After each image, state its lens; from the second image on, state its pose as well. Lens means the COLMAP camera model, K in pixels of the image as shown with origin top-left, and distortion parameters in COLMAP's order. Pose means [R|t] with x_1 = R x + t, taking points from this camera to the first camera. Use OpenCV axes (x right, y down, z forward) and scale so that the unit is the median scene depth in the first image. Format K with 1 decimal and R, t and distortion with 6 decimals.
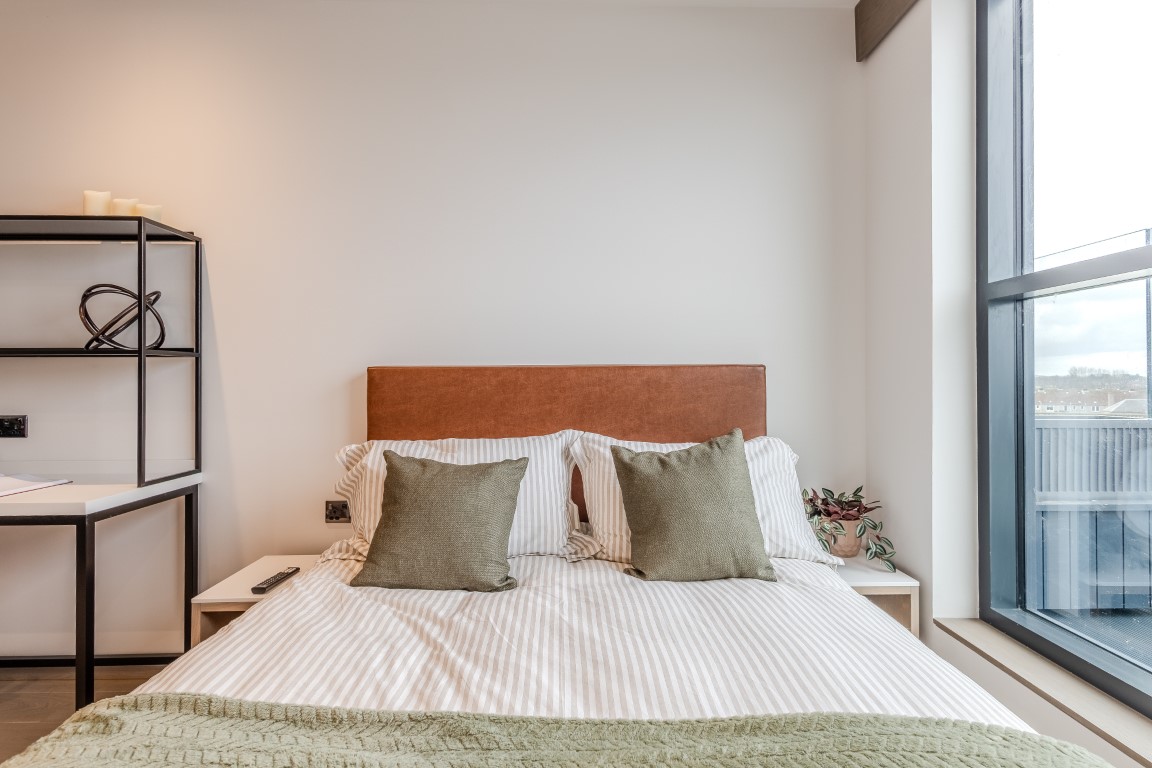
lens RADIAL K [[556.4, 0, 576.0], [0, 556.4, 377.3], [0, 0, 1]] dist [0.017119, 0.000417]
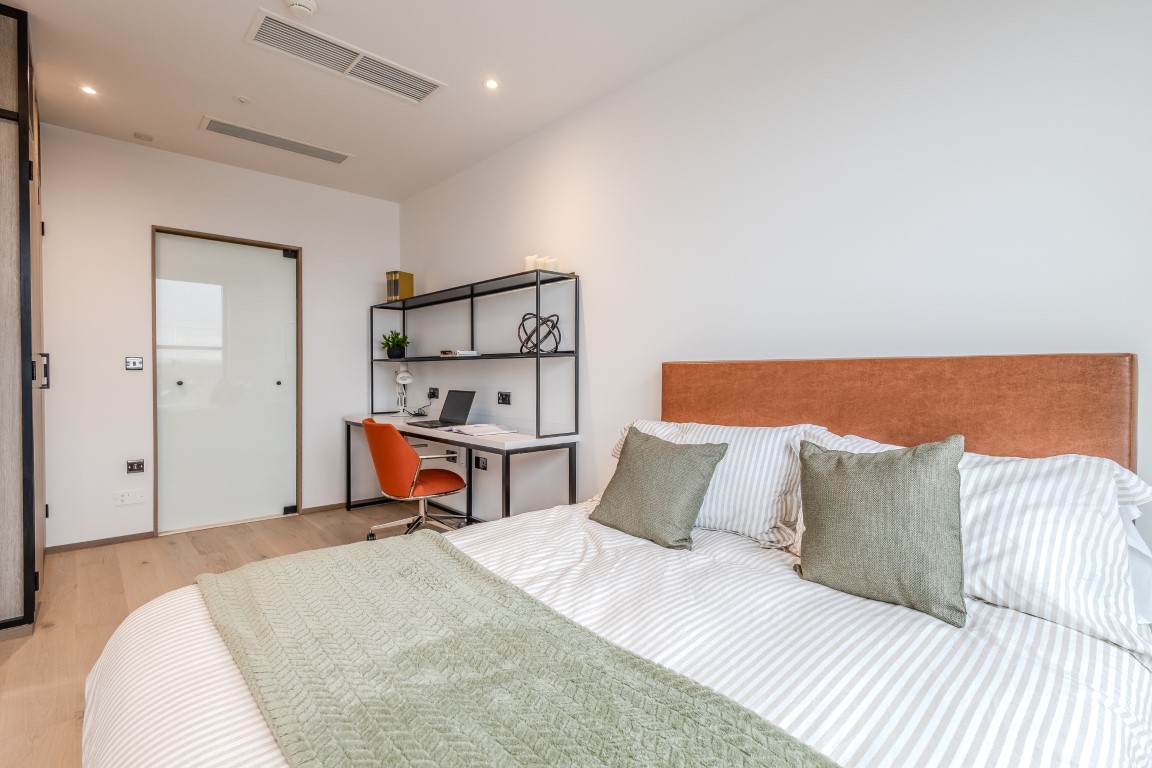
lens RADIAL K [[556.4, 0, 601.3], [0, 556.4, 392.9], [0, 0, 1]] dist [0.017119, 0.000417]
pose [[0.661159, 0.031829, -0.749571, 0.540011], [-0.002608, 0.999191, 0.040129, 0.000030], [0.750242, -0.024577, 0.660707, 0.083667]]
